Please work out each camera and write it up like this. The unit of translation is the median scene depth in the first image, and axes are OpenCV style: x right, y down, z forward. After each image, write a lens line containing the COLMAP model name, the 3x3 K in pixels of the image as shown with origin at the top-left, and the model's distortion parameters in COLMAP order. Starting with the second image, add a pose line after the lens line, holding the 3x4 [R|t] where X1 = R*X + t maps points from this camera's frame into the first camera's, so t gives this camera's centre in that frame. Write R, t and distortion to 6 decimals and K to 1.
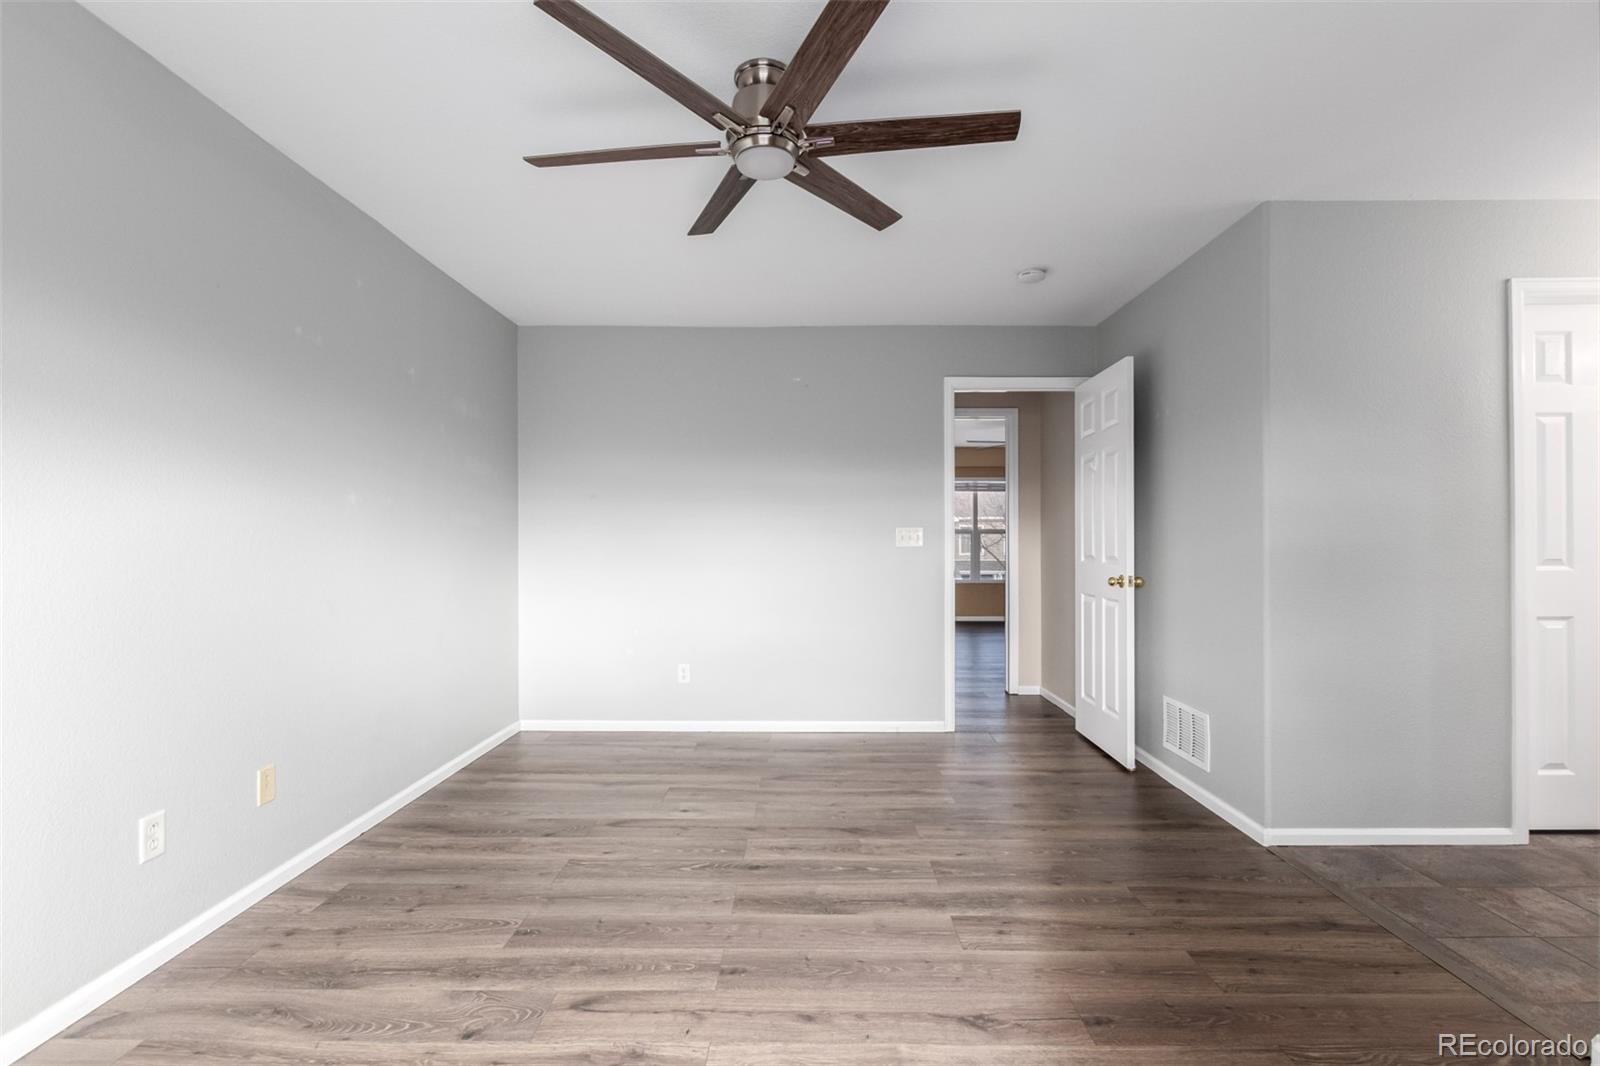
lens RADIAL K [[740.3, 0, 789.9], [0, 740.3, 538.7], [0, 0, 1]] dist [0.012088, -0.002479]
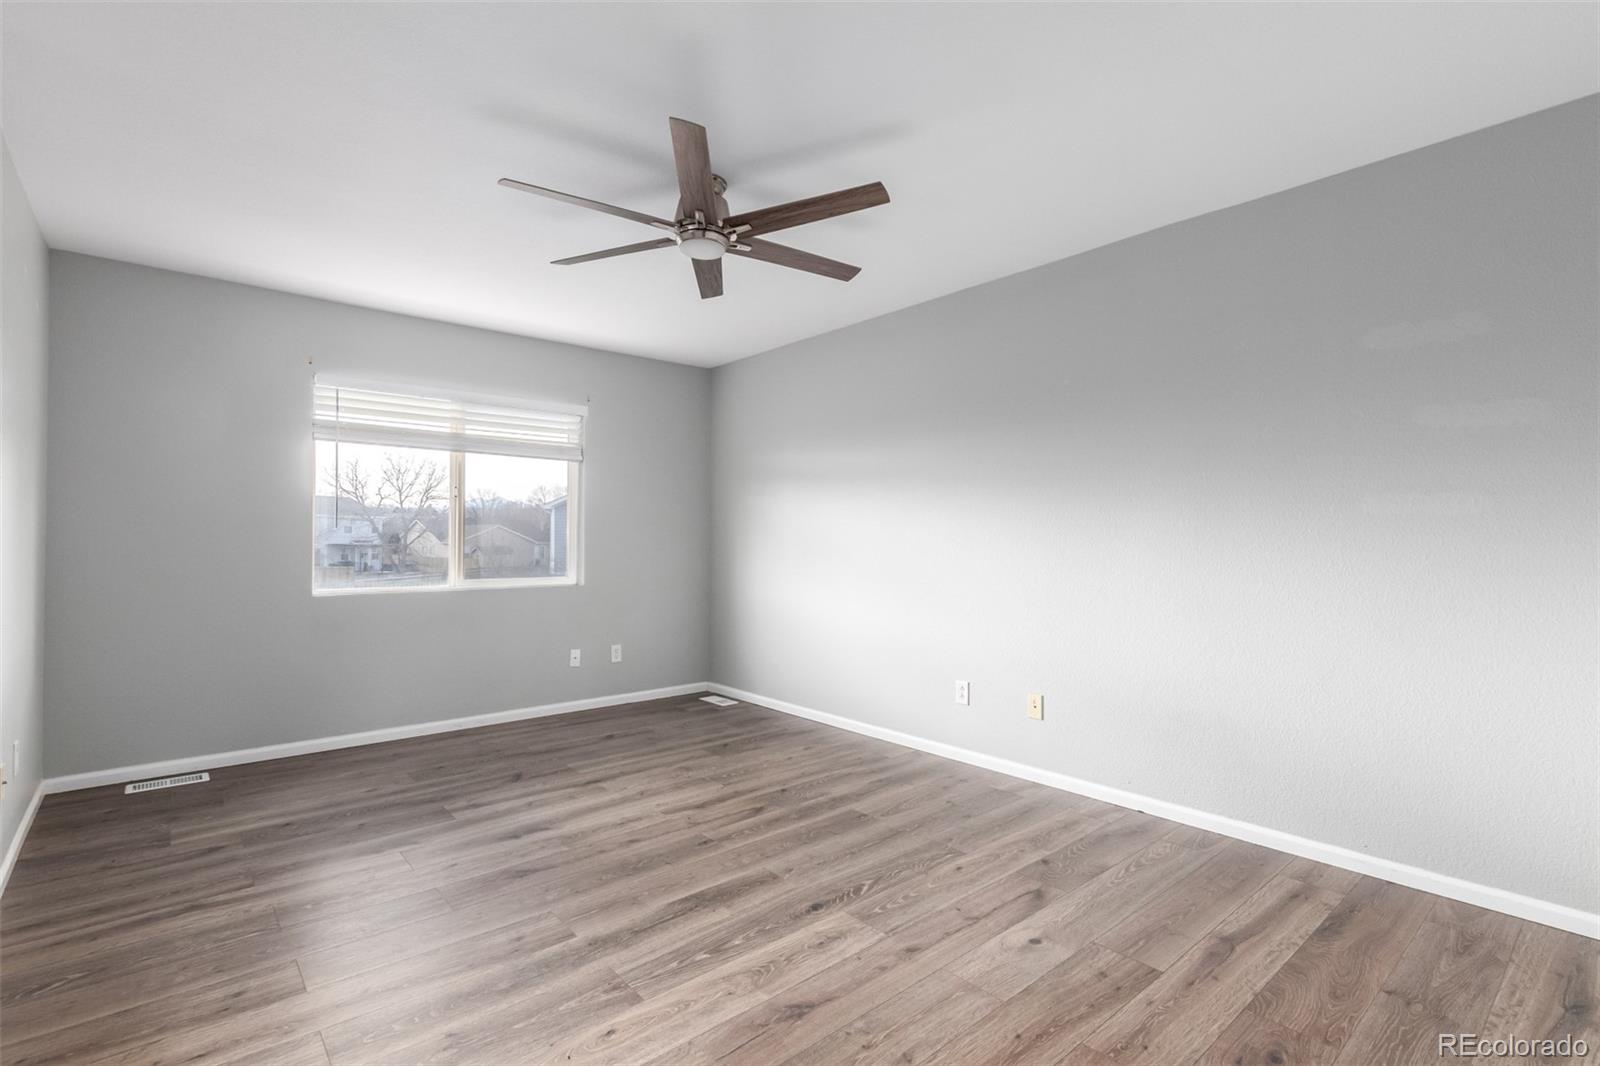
lens RADIAL K [[740.3, 0, 799.3], [0, 740.3, 536.5], [0, 0, 1]] dist [0.012088, -0.002479]
pose [[-0.741687, -0.006285, -0.670717, 0.584068], [-0.000009, 0.999956, -0.009361, 0.018280], [0.670747, -0.006937, -0.741654, 1.725654]]
